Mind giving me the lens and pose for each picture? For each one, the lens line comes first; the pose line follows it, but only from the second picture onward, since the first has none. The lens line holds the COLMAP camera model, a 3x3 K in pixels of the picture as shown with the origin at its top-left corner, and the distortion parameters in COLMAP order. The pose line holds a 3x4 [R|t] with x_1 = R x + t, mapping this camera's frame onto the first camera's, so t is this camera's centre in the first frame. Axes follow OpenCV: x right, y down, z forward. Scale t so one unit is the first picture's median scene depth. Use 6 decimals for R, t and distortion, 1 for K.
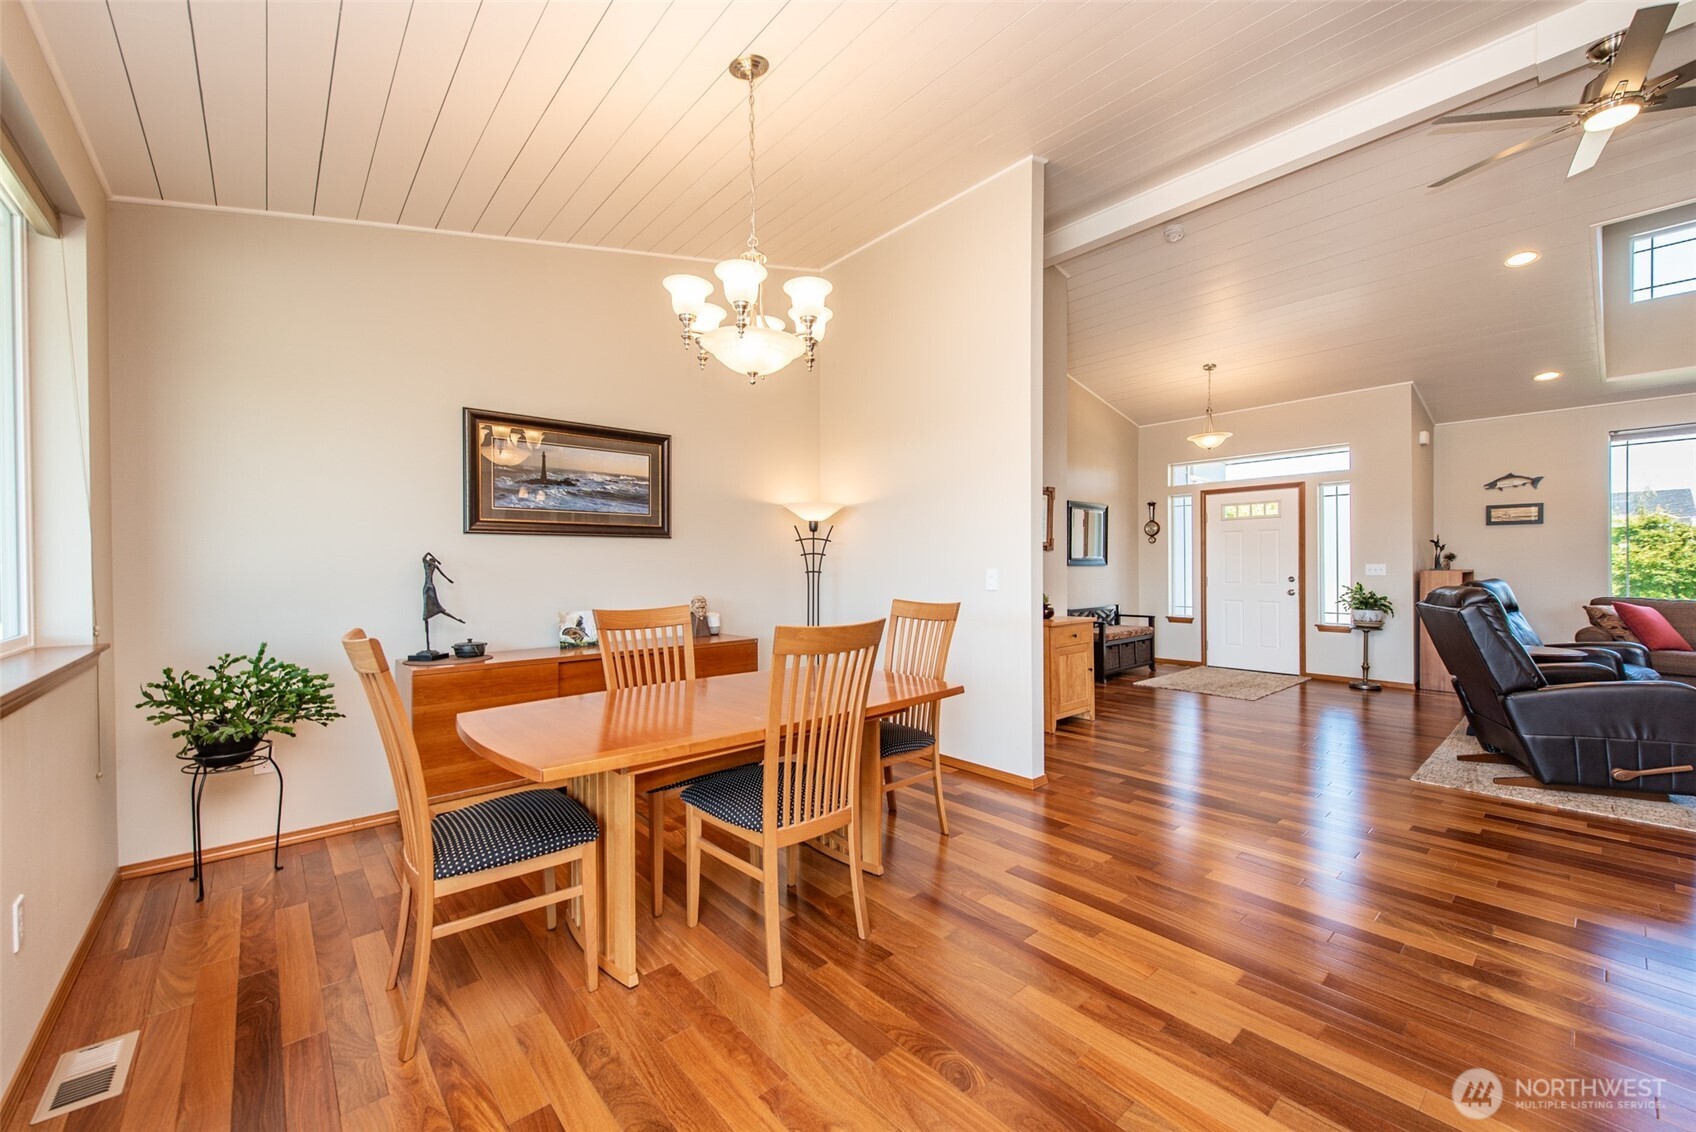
lens RADIAL K [[659.1, 0, 836.5], [0, 659.1, 570.4], [0, 0, 1]] dist [0.003090, -0.000347]
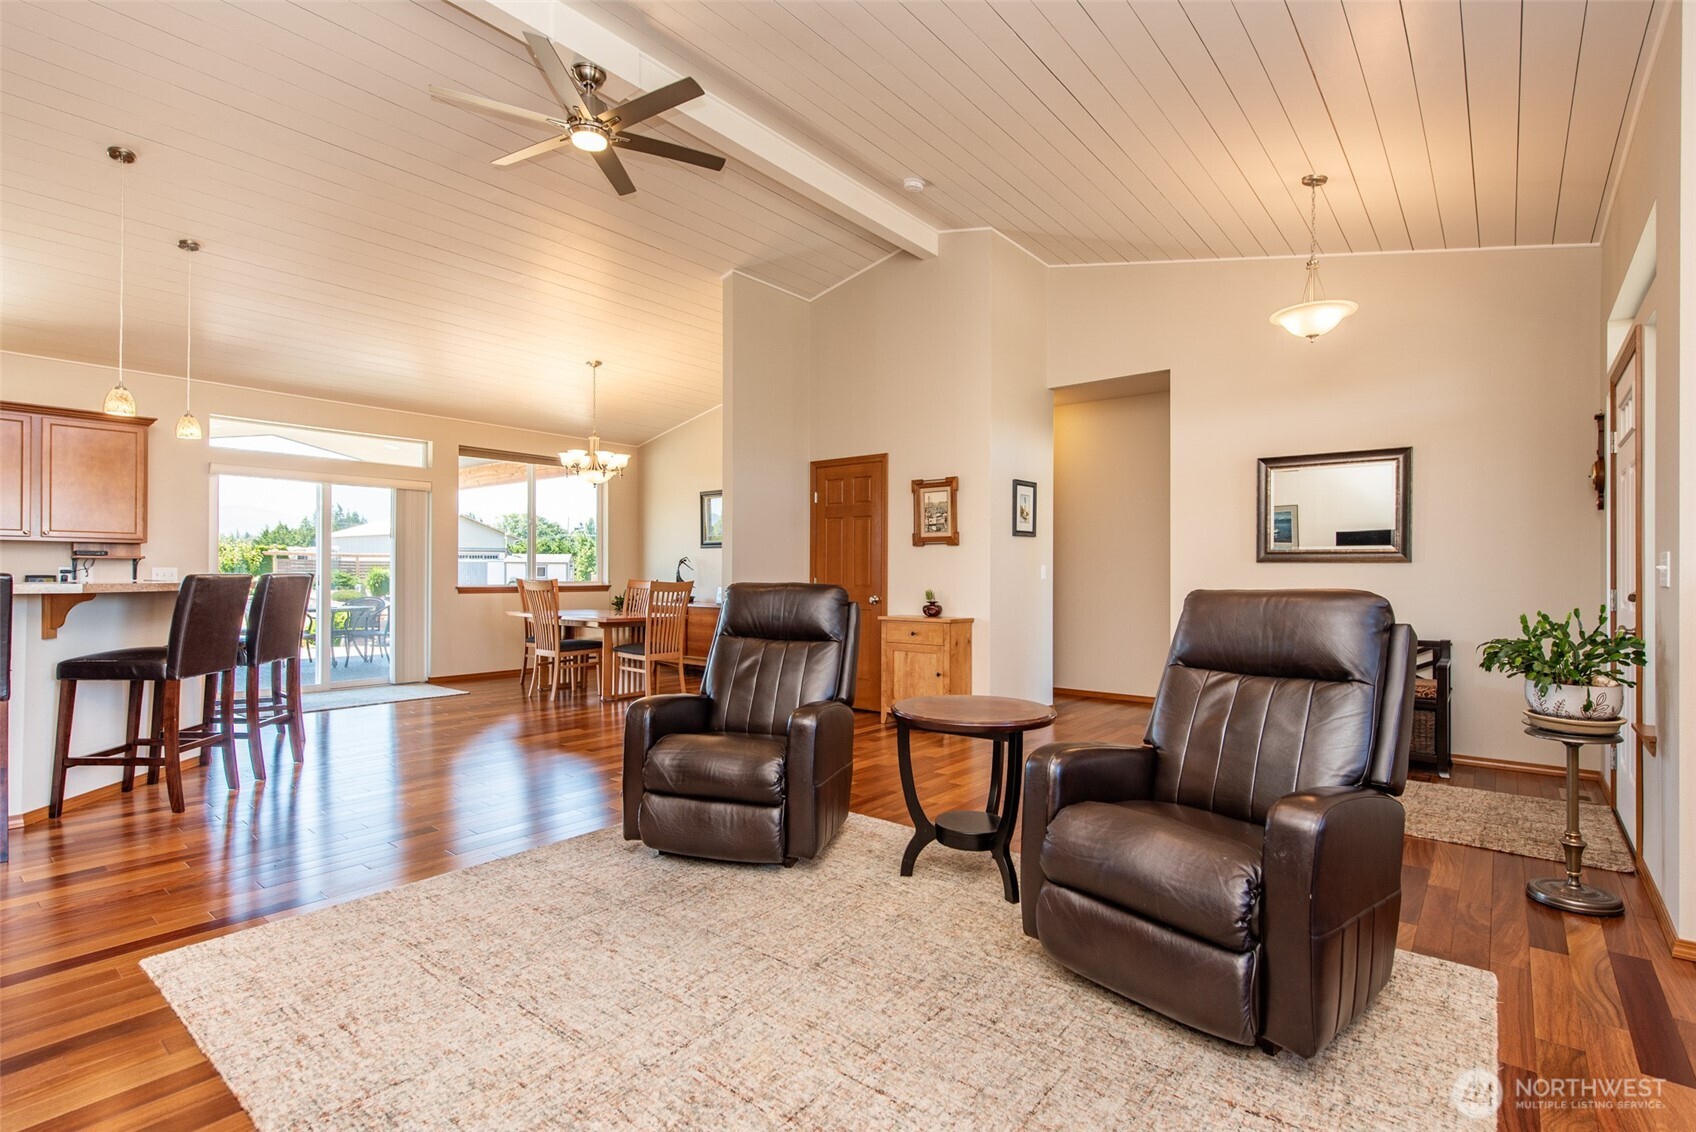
lens RADIAL K [[805.8, 0, 850.3], [0, 805.8, 569.2], [0, 0, 1]] dist [0.010447, -0.000393]
pose [[0.172004, 0.003863, -0.985089, 1.289556], [-0.012695, 0.999918, 0.001704, 0.003045], [0.985014, 0.012213, 0.172039, 0.603913]]
